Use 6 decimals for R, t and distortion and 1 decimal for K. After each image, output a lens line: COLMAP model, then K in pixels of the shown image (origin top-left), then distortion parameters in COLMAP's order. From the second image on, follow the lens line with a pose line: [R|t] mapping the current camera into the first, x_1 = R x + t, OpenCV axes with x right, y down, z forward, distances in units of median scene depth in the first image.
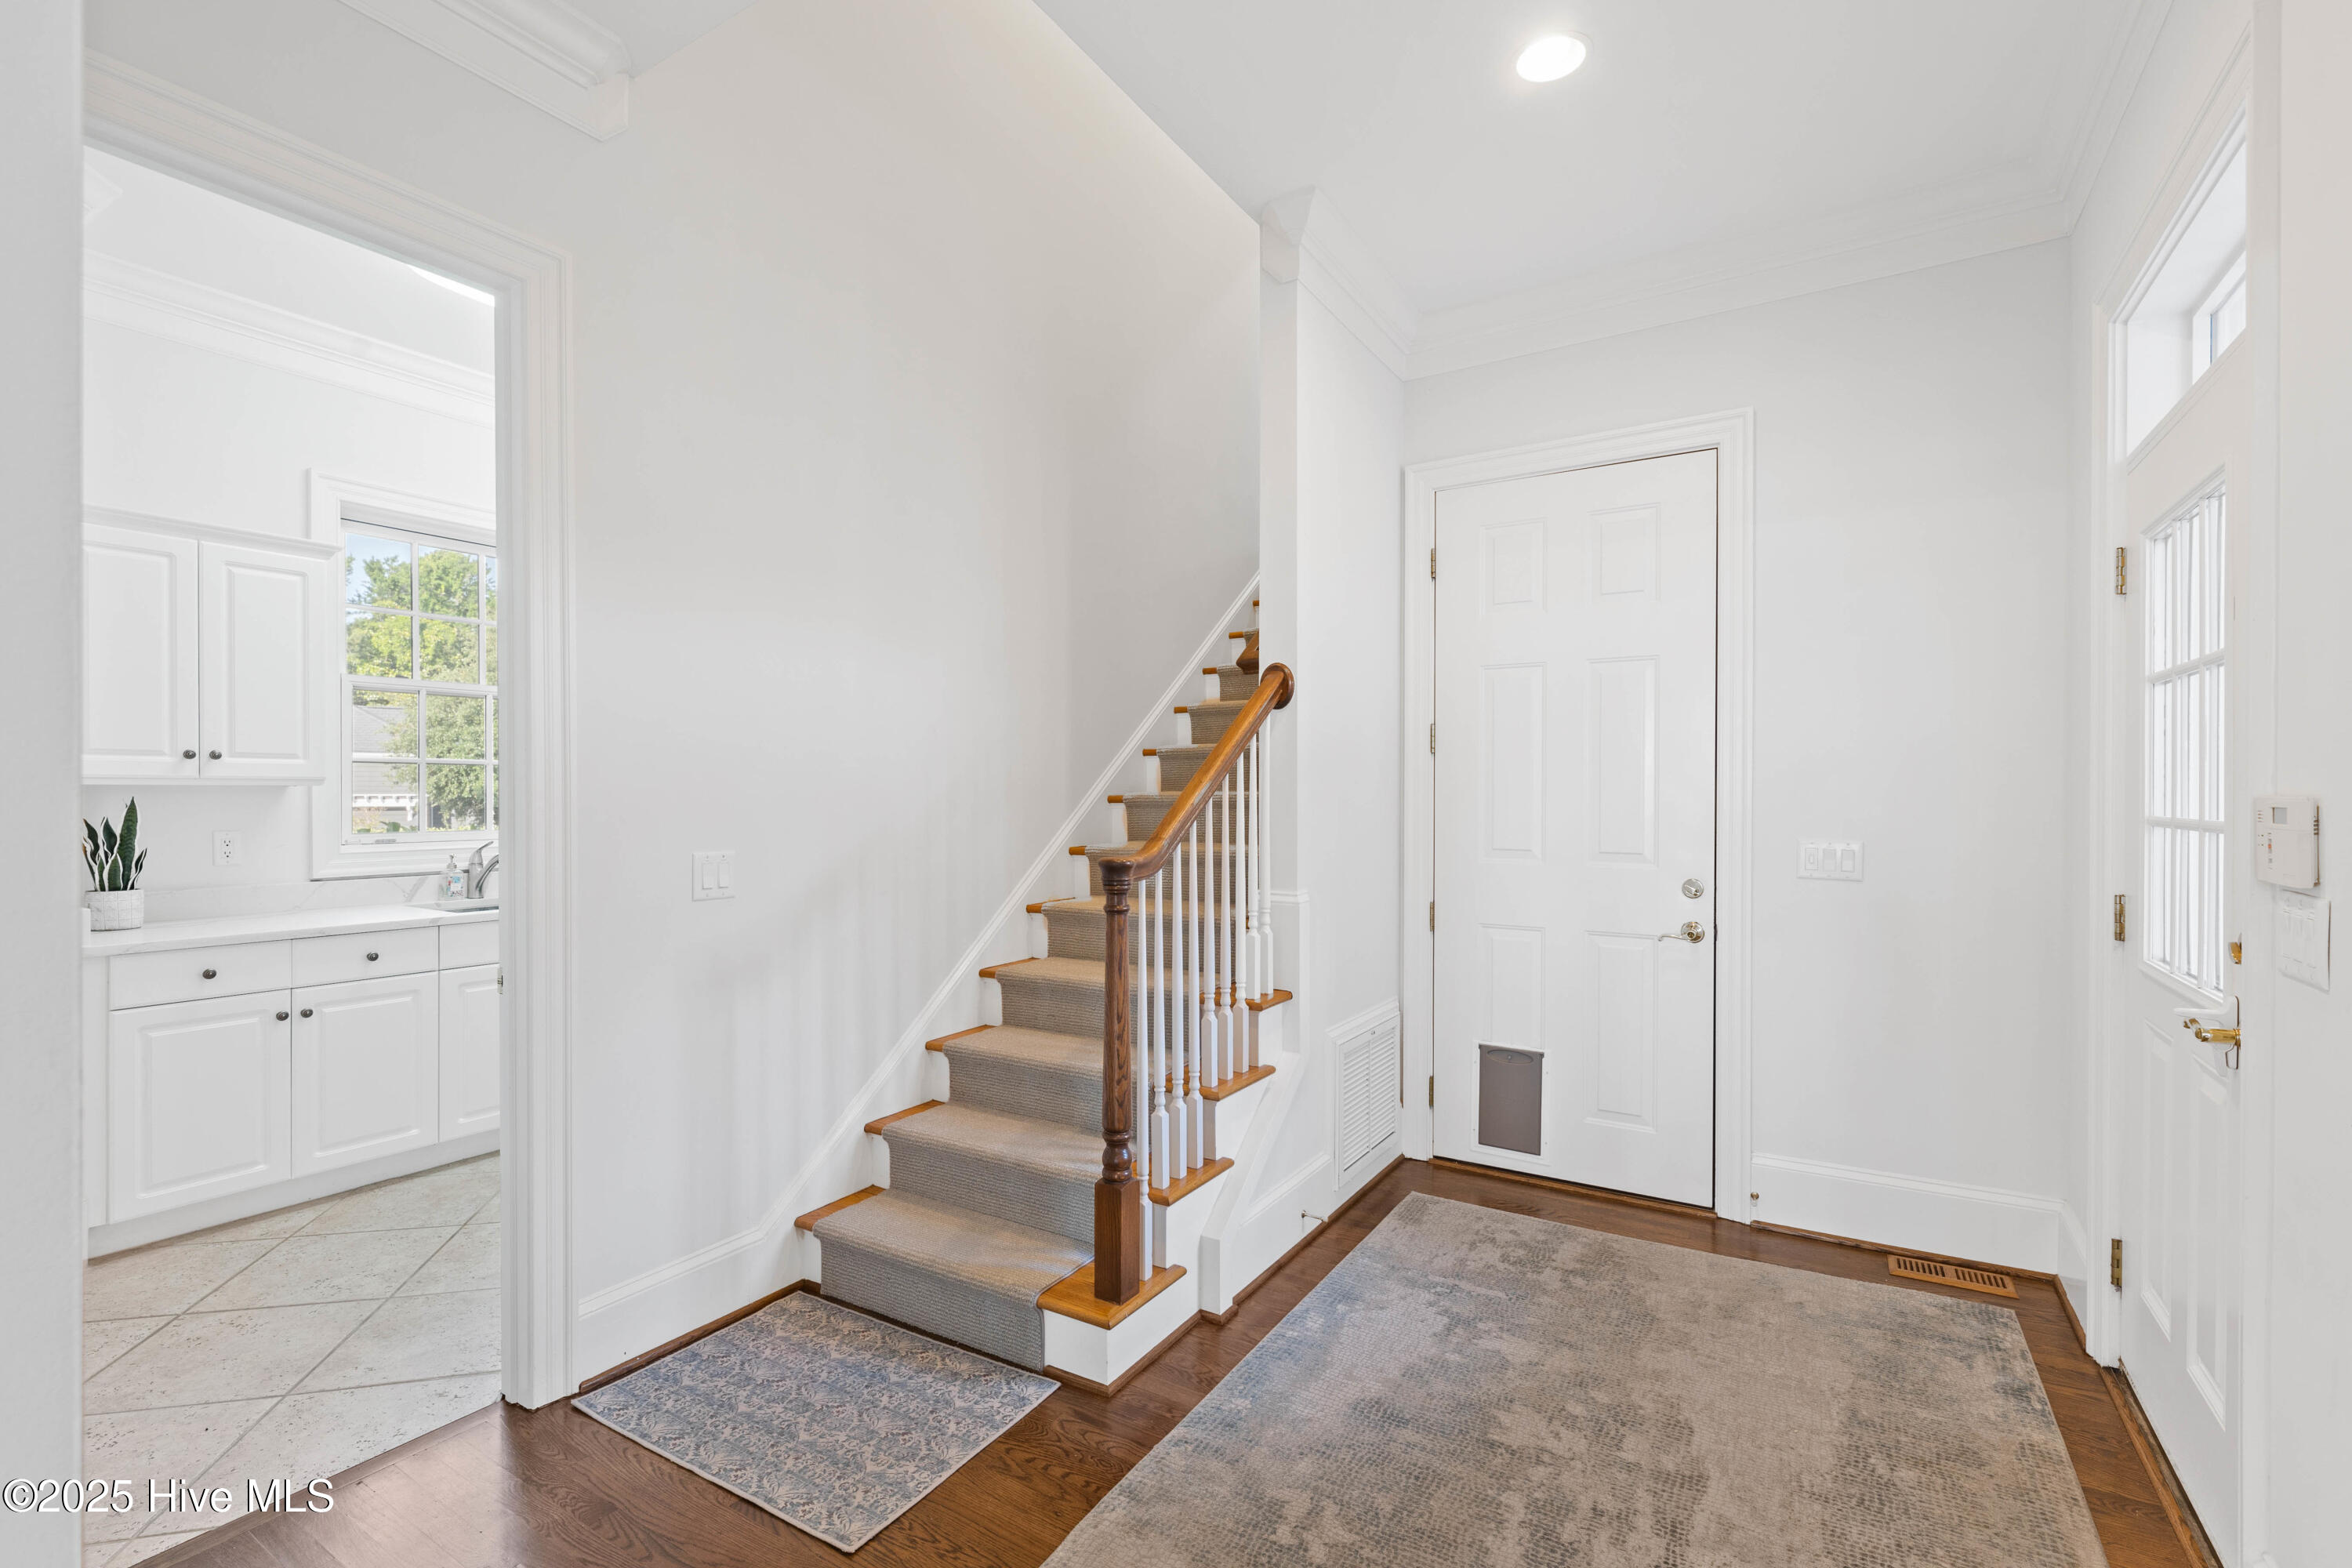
lens RADIAL K [[1066.4, 0, 1149.1], [0, 1066.4, 798.7], [0, 0, 1]] dist [0.017430, -0.000050]
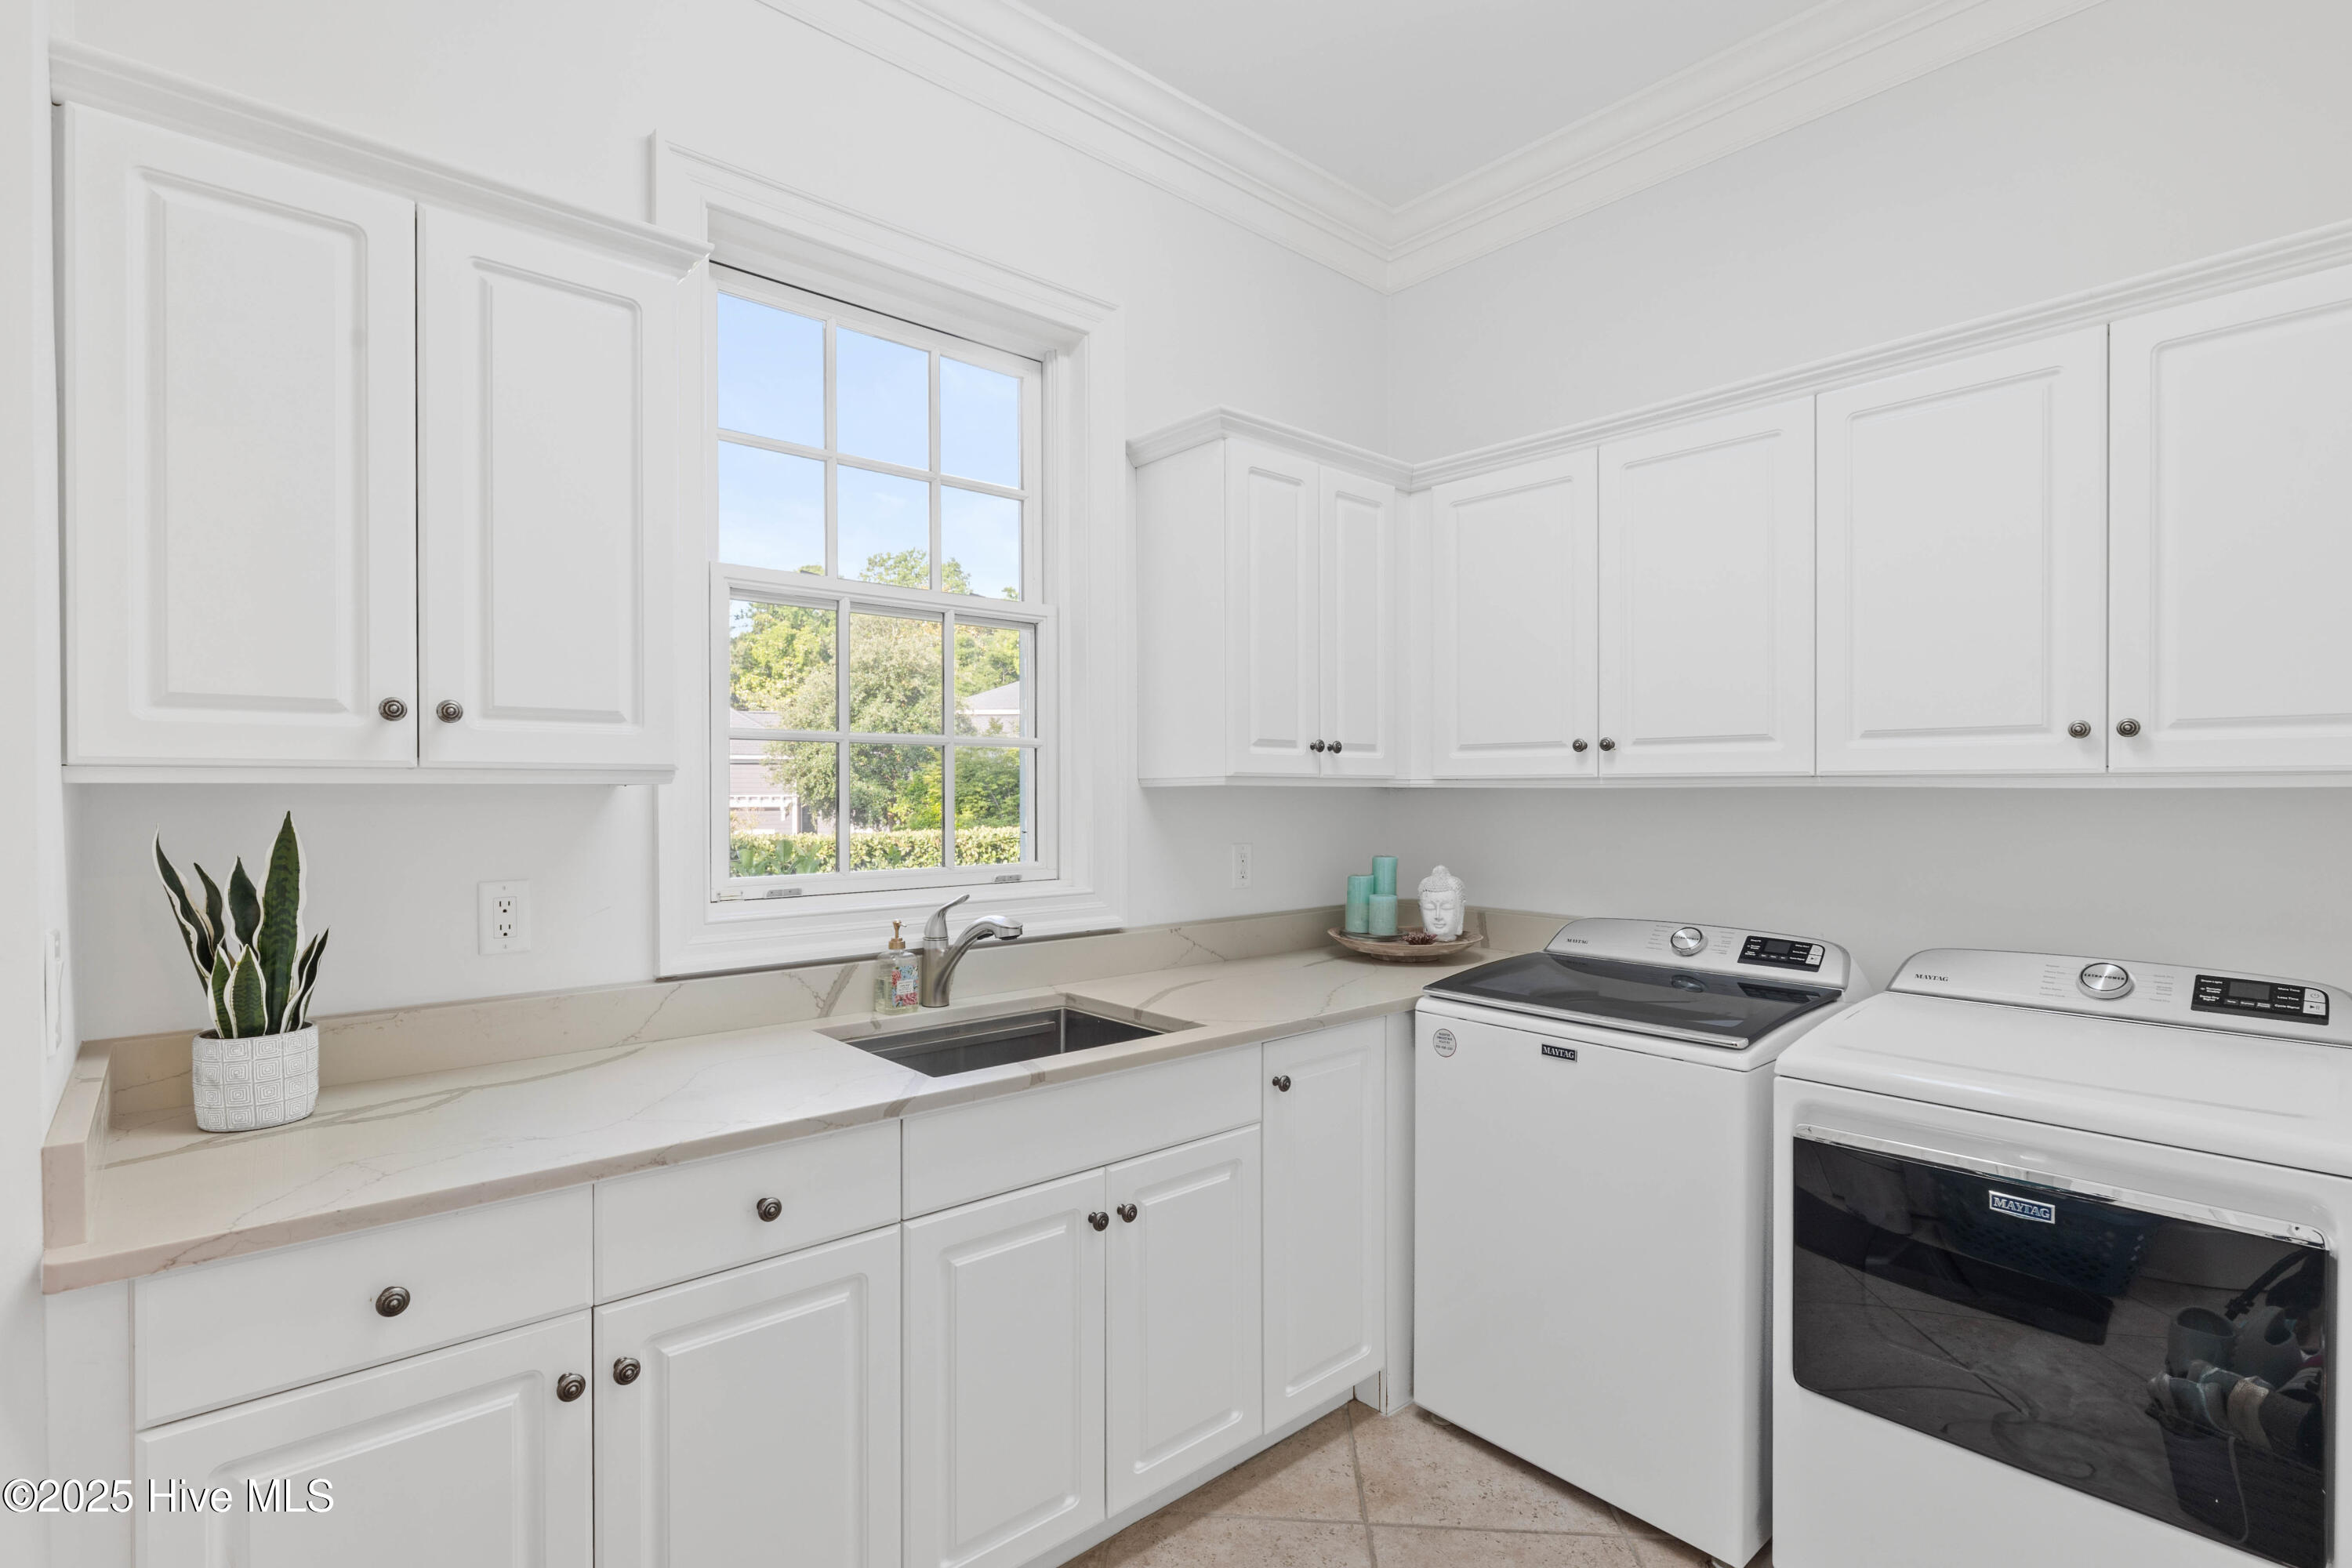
lens RADIAL K [[1135.8, 0, 1172.2], [0, 1135.8, 794.3], [0, 0, 1]] dist [-0.002877, 0.000604]
pose [[0.963429, -0.004248, -0.267932, -0.418669], [0.003640, 0.999990, -0.002766, -0.005312], [0.267941, 0.001690, 0.963434, 0.572817]]
